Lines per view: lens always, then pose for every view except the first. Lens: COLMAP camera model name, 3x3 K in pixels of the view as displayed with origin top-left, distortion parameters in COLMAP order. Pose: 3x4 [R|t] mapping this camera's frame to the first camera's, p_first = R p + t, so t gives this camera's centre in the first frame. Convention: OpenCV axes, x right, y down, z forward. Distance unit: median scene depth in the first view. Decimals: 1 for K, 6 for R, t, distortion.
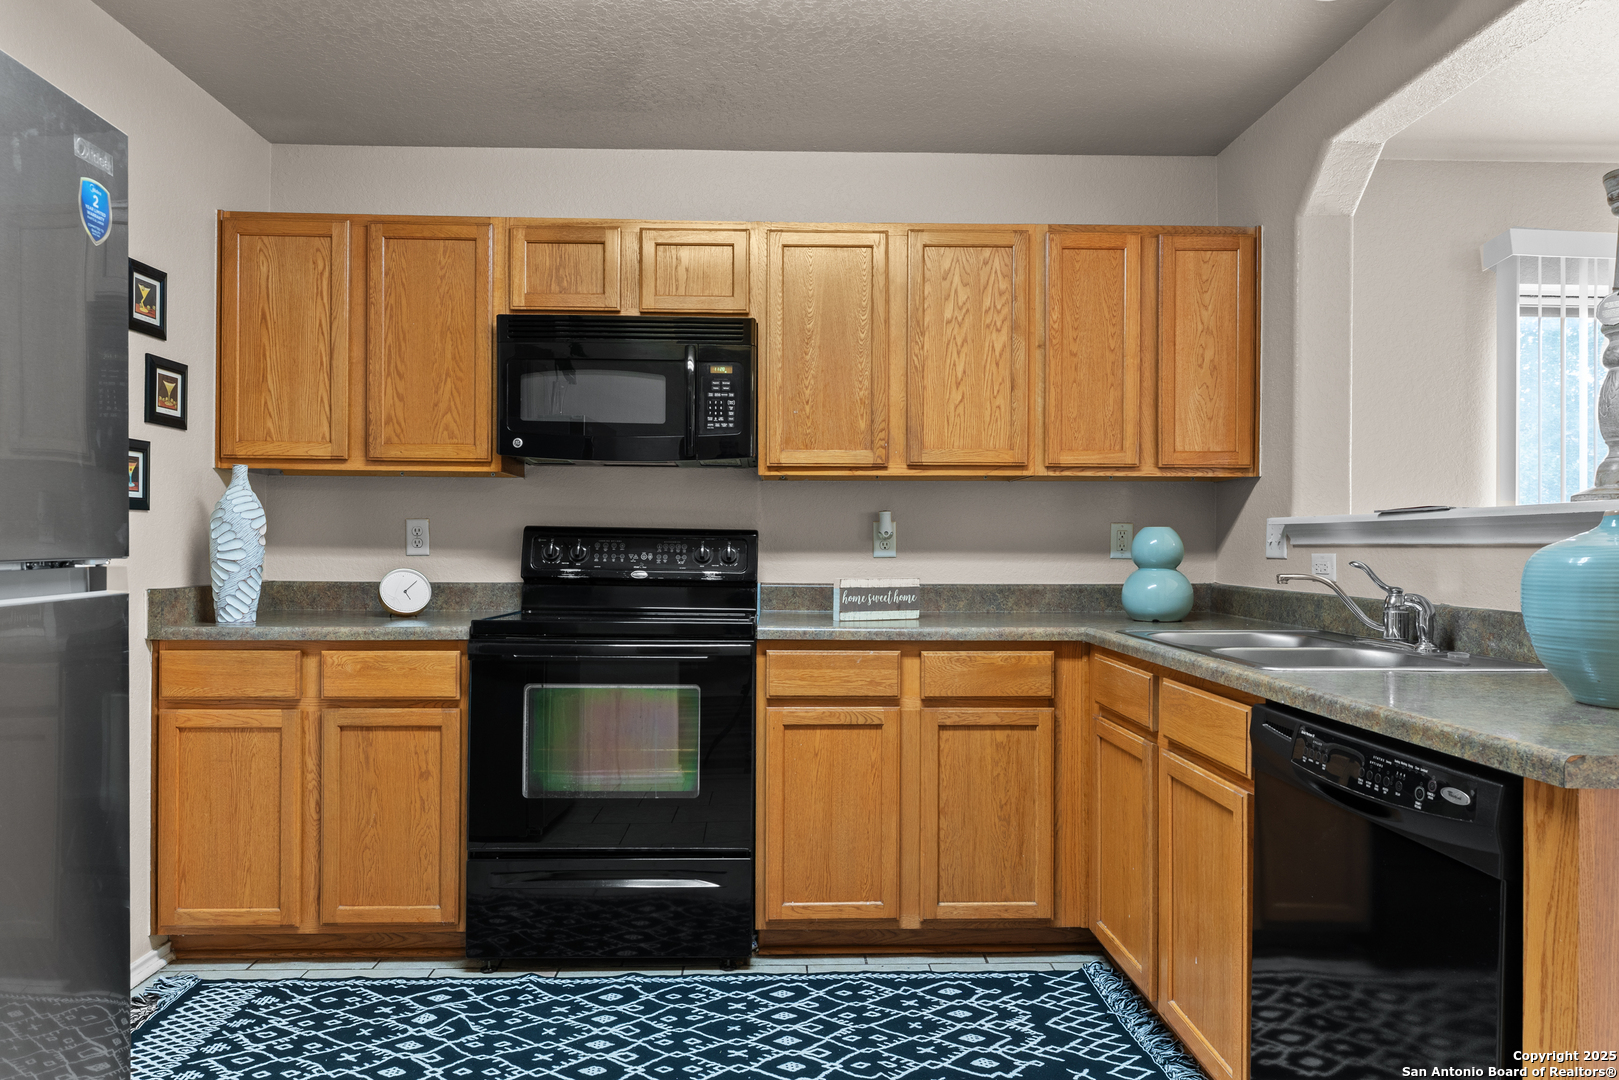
lens RADIAL K [[1003.5, 0, 806.6], [0, 1003.5, 541.0], [0, 0, 1]] dist [0.001702, -0.000762]
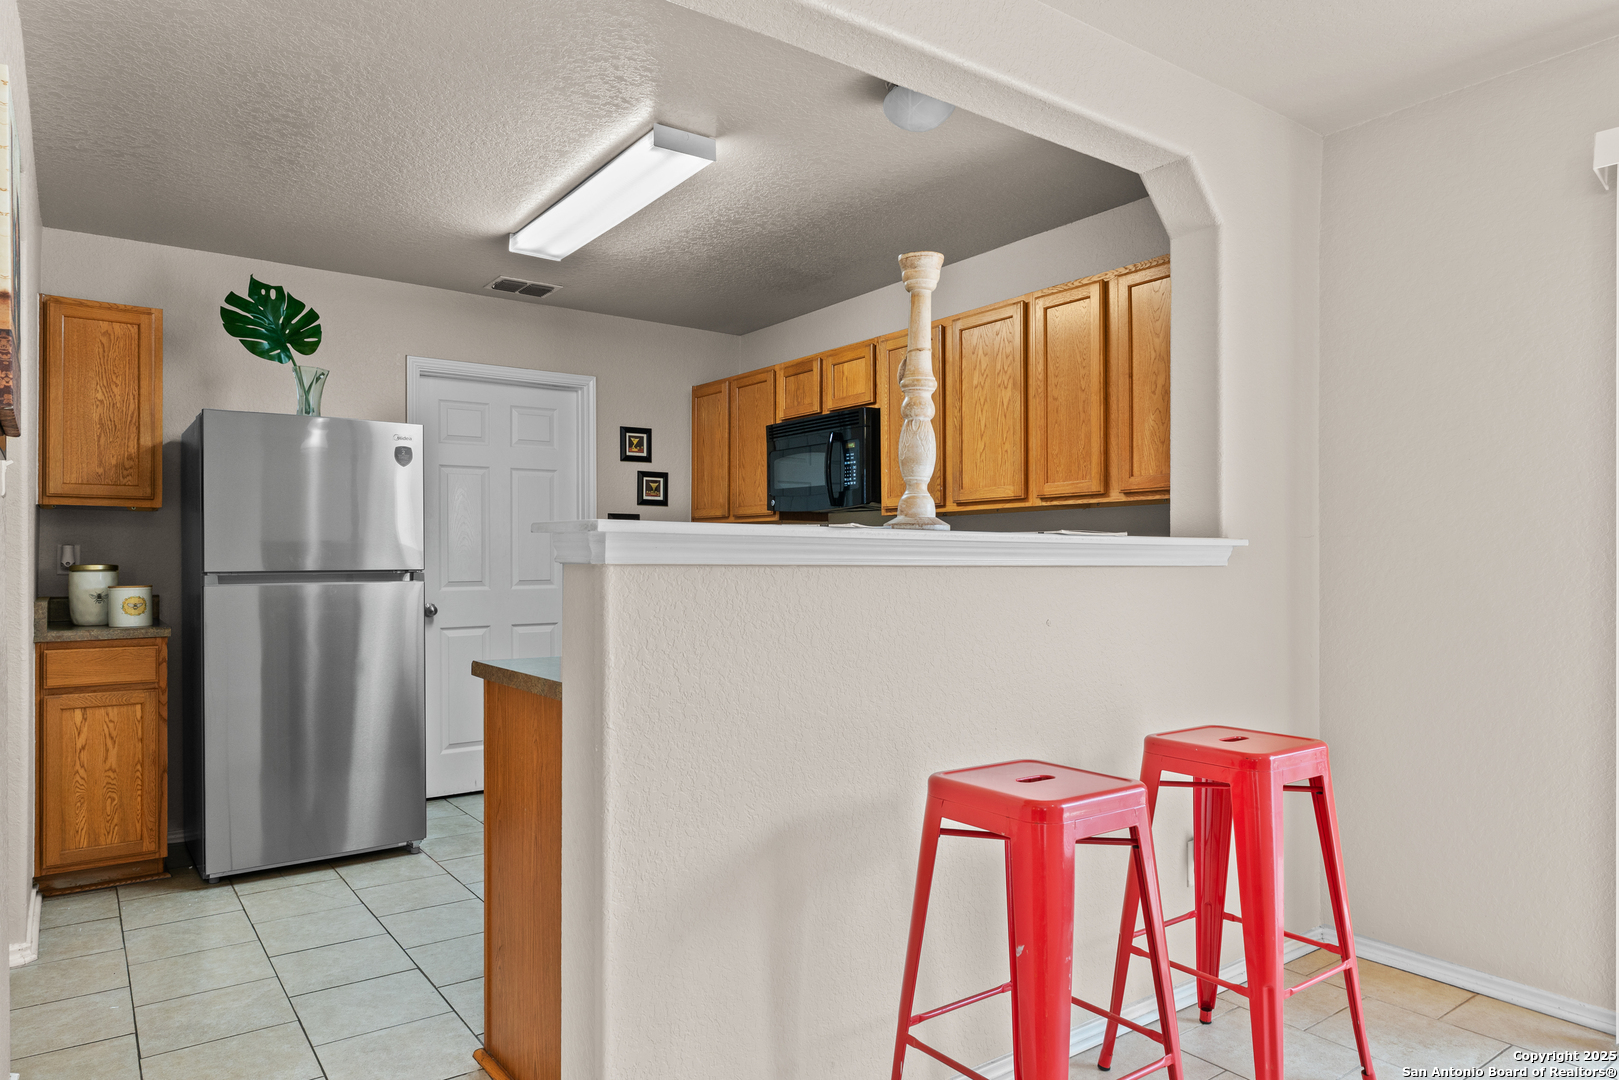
lens RADIAL K [[1003.5, 0, 809.9], [0, 1003.5, 549.1], [0, 0, 1]] dist [0.001702, -0.000762]
pose [[0.563335, -0.012666, -0.826132, 1.066143], [0.005249, 0.999917, -0.011751, -0.002991], [0.826212, 0.002283, 0.563355, 0.128258]]
